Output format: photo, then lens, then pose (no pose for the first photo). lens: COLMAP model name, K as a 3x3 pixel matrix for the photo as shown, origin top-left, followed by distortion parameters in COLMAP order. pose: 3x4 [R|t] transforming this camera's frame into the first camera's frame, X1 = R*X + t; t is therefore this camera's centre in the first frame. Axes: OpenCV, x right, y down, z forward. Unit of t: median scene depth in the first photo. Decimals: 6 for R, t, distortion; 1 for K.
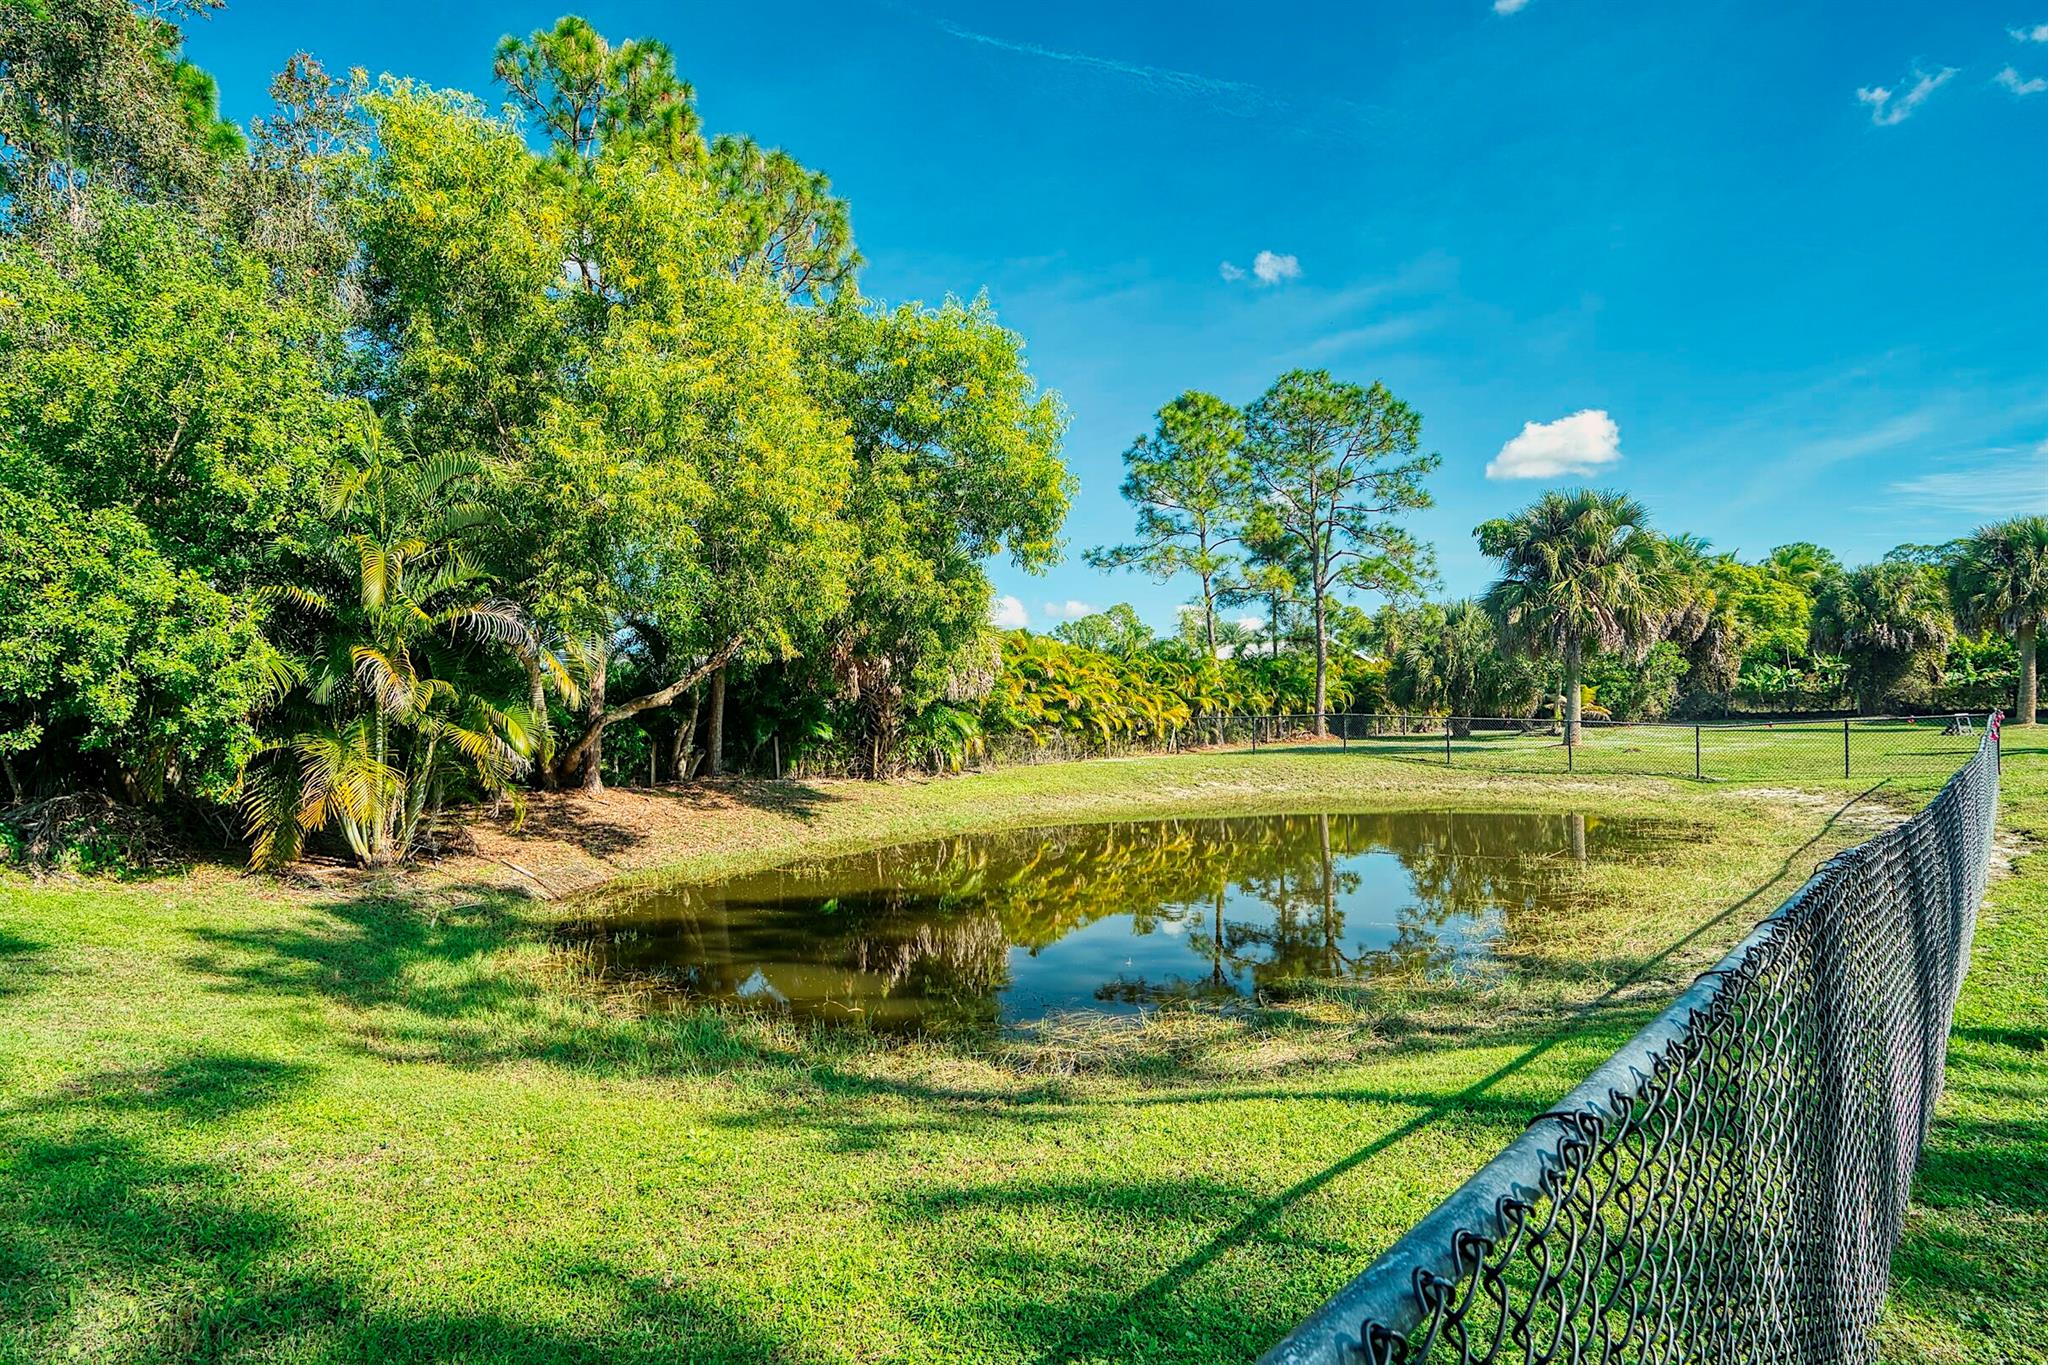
lens RADIAL K [[1059.4, 0, 1011.3], [0, 1059.4, 697.6], [0, 0, 1]] dist [0.014217, 0.000521]
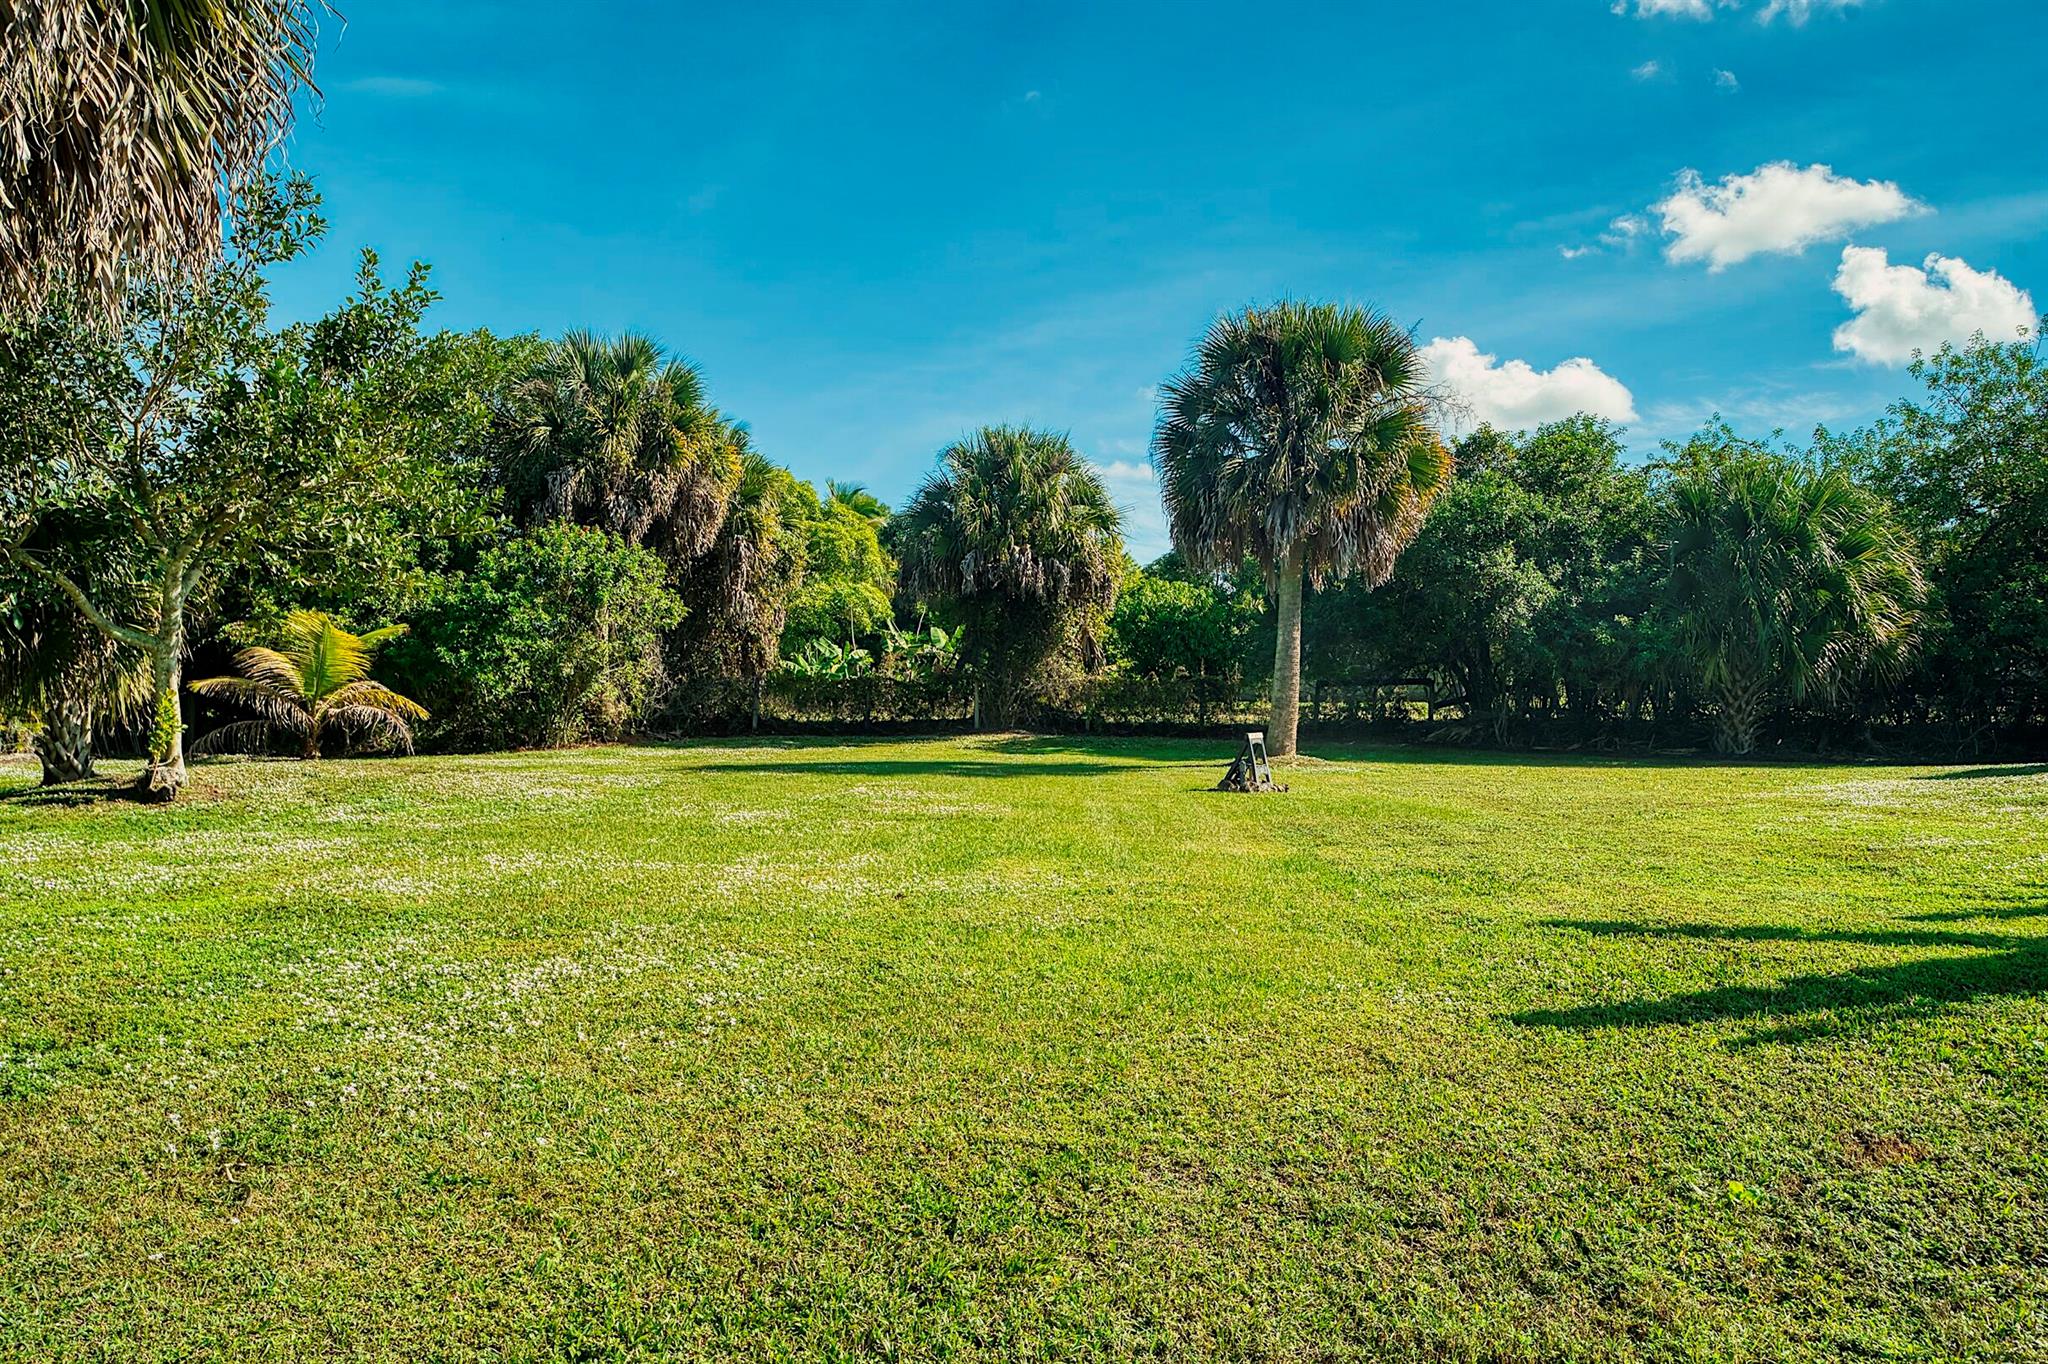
lens RADIAL K [[1410.0, 0, 1025.1], [0, 1410.0, 692.9], [0, 0, 1]] dist [0.004268, -0.000033]
pose [[0.721365, 0.030912, 0.691865, 0.335964], [-0.031513, 0.999434, -0.011796, 0.005932], [-0.691838, -0.013294, 0.721931, 0.483367]]
